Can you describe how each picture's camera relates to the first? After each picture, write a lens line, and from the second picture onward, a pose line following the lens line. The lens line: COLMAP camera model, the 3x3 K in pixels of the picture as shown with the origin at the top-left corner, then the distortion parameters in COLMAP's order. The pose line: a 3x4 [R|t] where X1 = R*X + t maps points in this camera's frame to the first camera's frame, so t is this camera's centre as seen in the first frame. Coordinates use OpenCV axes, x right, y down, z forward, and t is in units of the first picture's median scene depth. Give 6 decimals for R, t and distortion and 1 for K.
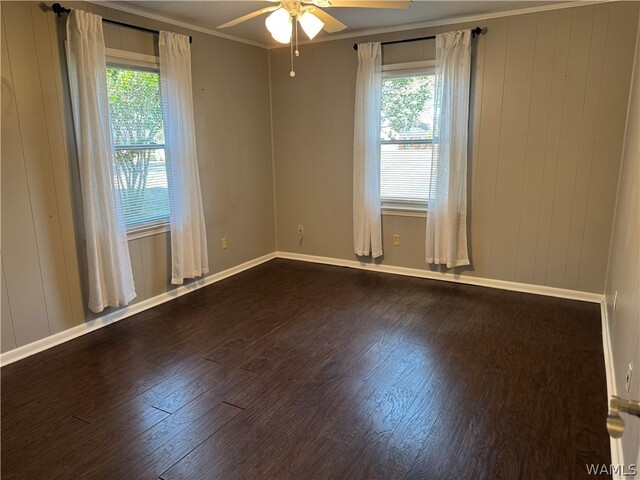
lens RADIAL K [[455.0, 0, 321.4], [0, 455.0, 240.8], [0, 0, 1]] dist [0.030969, -0.036718]
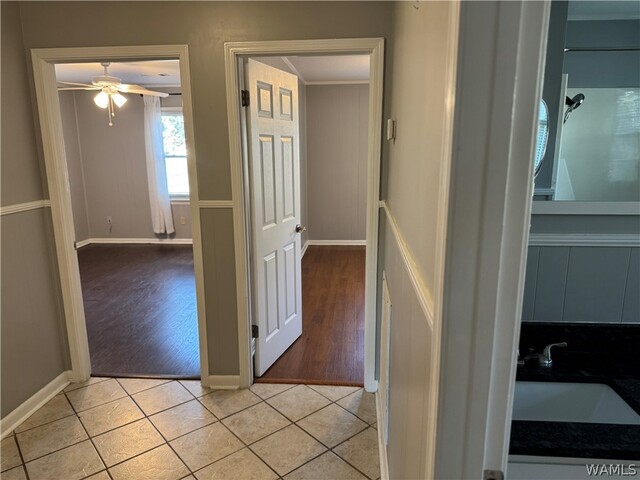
lens RADIAL K [[455.0, 0, 322.8], [0, 455.0, 236.9], [0, 0, 1]] dist [0.030969, -0.036718]
pose [[0.904205, -0.084947, 0.418566, -0.050496], [0.093450, 0.995624, 0.000185, 0.092716], [-0.416750, 0.038947, 0.908187, -0.539200]]
